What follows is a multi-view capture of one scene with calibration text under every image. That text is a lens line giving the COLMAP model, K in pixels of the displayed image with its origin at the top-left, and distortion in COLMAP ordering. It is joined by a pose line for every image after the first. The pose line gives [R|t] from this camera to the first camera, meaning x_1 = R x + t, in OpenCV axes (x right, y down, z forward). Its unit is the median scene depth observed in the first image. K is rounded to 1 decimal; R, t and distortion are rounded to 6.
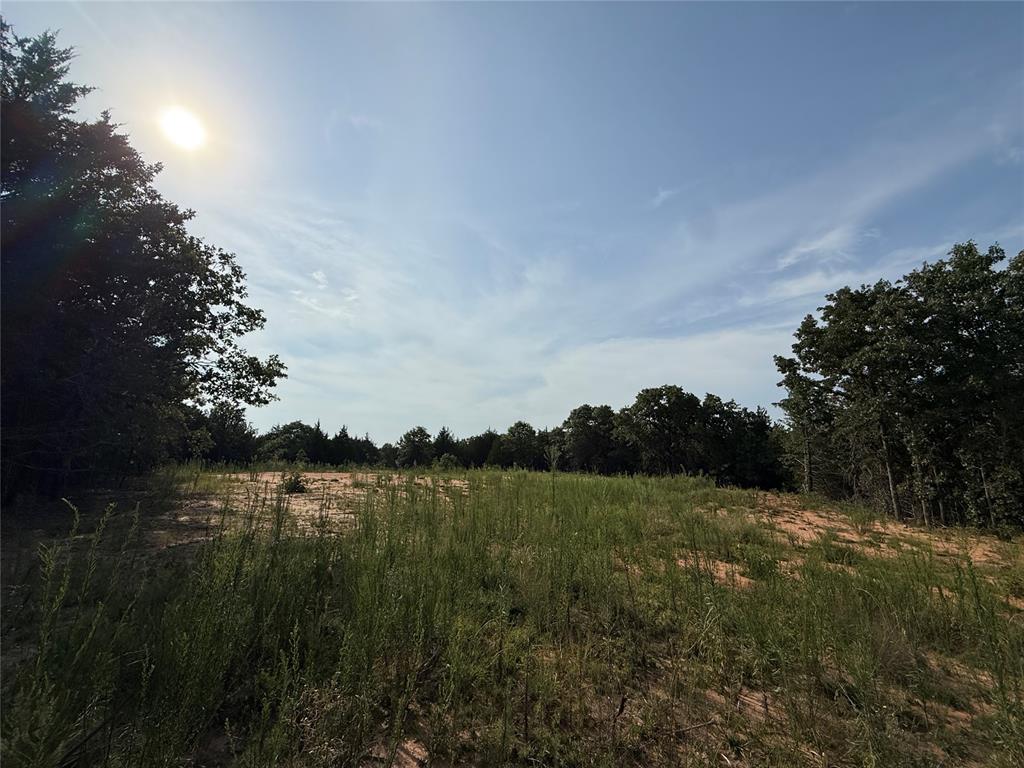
lens RADIAL K [[409.9, 0, 509.6], [0, 409.9, 384.7], [0, 0, 1]] dist [0.001696, 0.000134]
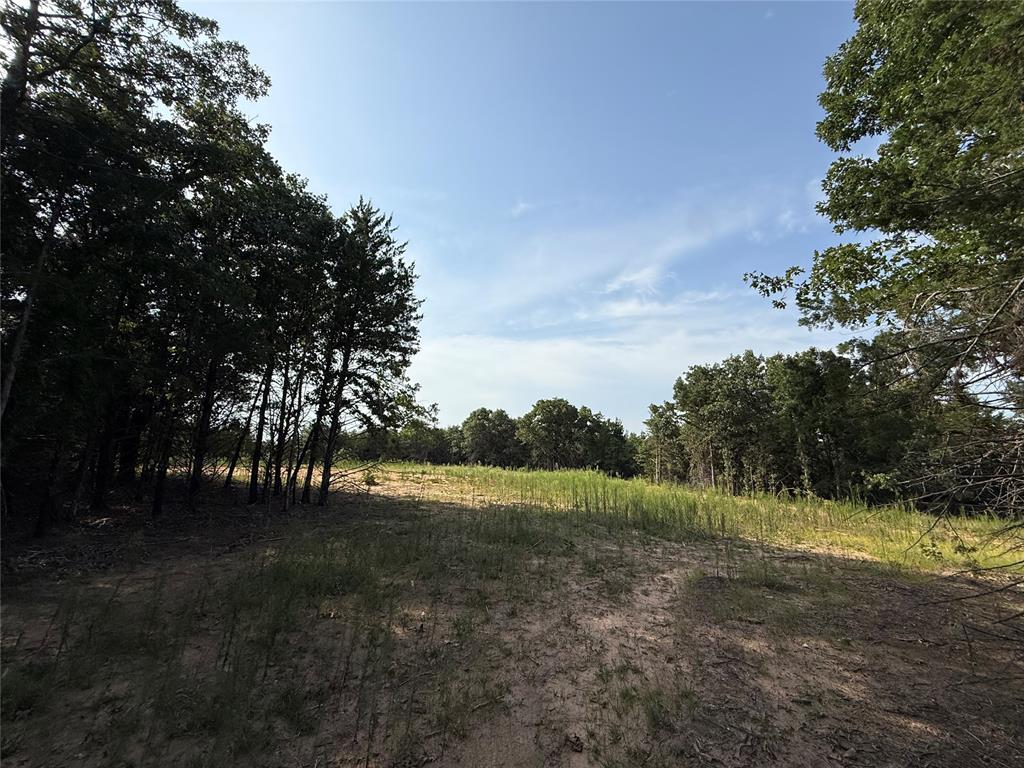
lens RADIAL K [[409.9, 0, 509.6], [0, 409.9, 384.7], [0, 0, 1]] dist [0.001696, 0.000134]
pose [[0.930185, 0.070238, 0.360309, -0.164858], [-0.077316, 0.996993, 0.005249, -0.027530], [-0.358857, -0.032740, 0.932818, -0.103132]]
